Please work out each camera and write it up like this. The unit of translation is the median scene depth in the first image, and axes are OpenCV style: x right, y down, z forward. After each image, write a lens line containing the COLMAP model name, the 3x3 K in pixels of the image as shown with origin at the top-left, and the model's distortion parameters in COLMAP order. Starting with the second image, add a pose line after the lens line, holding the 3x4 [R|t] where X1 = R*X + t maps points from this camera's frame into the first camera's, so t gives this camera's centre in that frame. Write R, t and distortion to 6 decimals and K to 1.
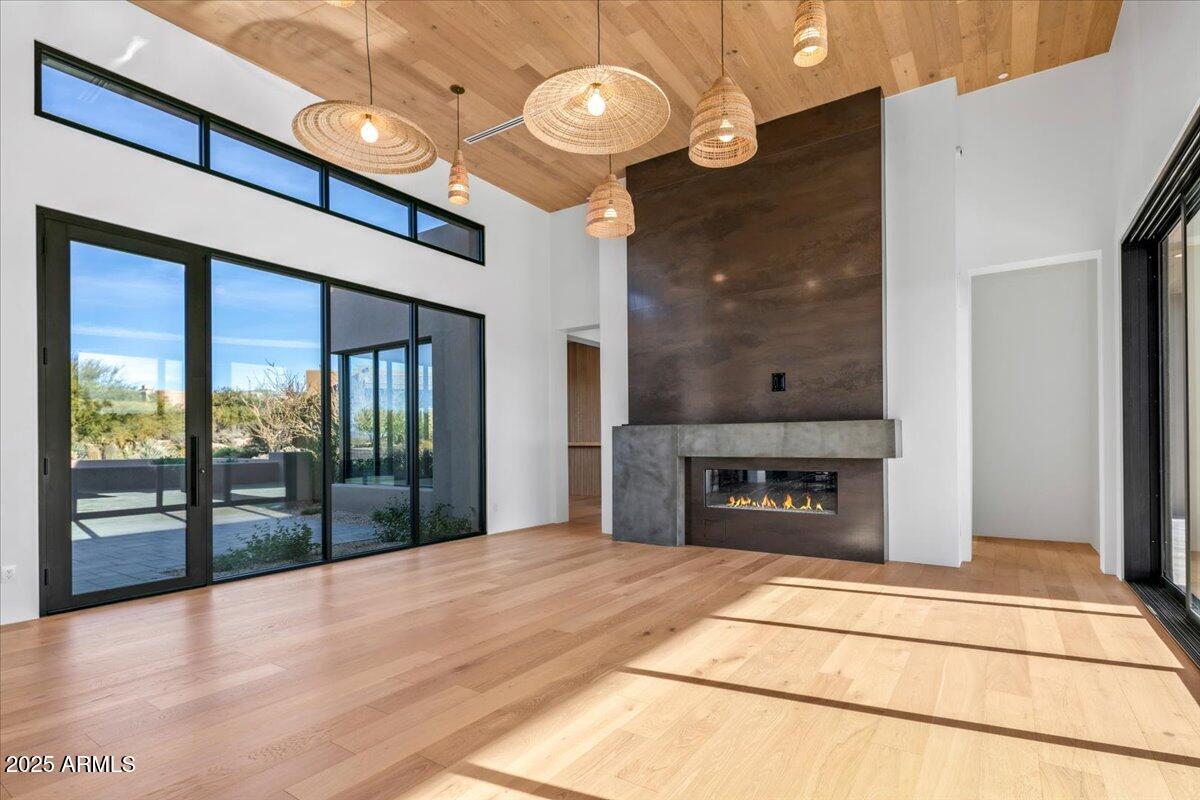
lens RADIAL K [[578.0, 0, 606.4], [0, 578.0, 443.5], [0, 0, 1]] dist [-0.001952, -0.000341]
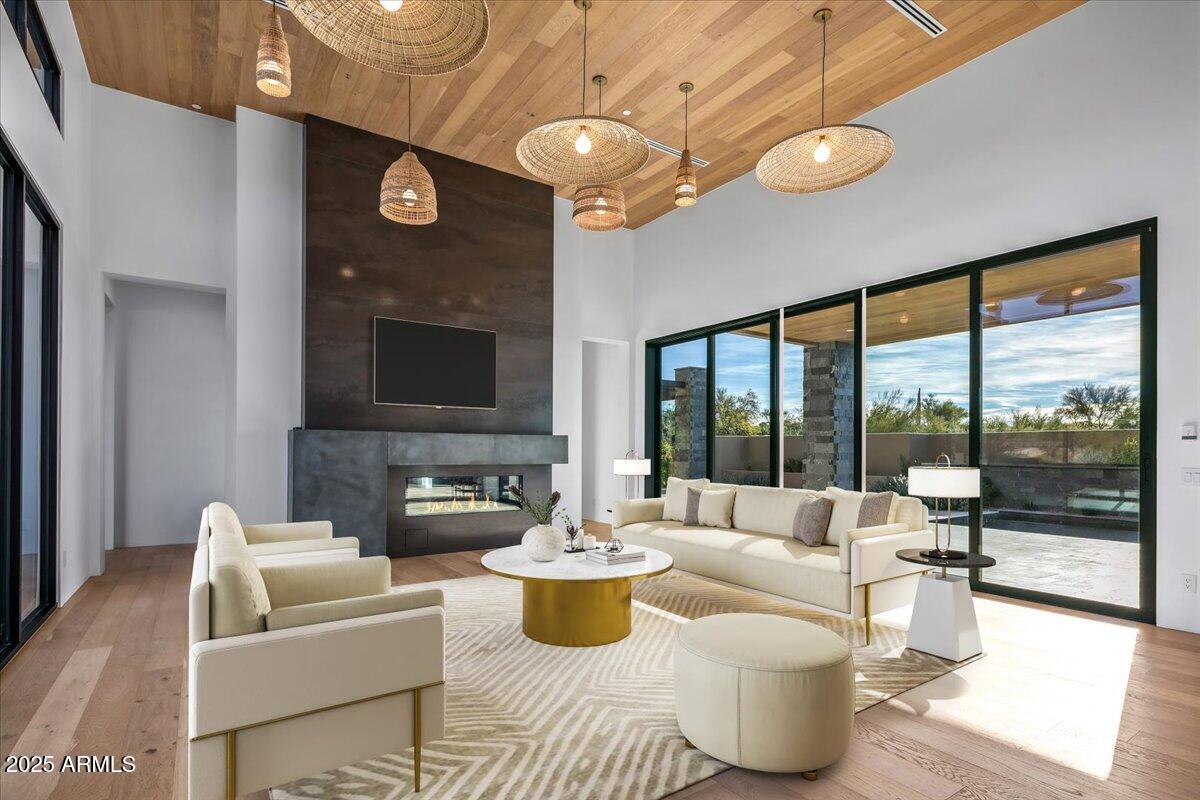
lens RADIAL K [[578.0, 0, 601.4], [0, 578.0, 451.8], [0, 0, 1]] dist [-0.001952, -0.000341]
pose [[0.375965, 0.005936, 0.926615, -0.628094], [-0.005309, 0.999977, -0.004252, 0.002619], [-0.926619, -0.003321, 0.375988, 0.338069]]
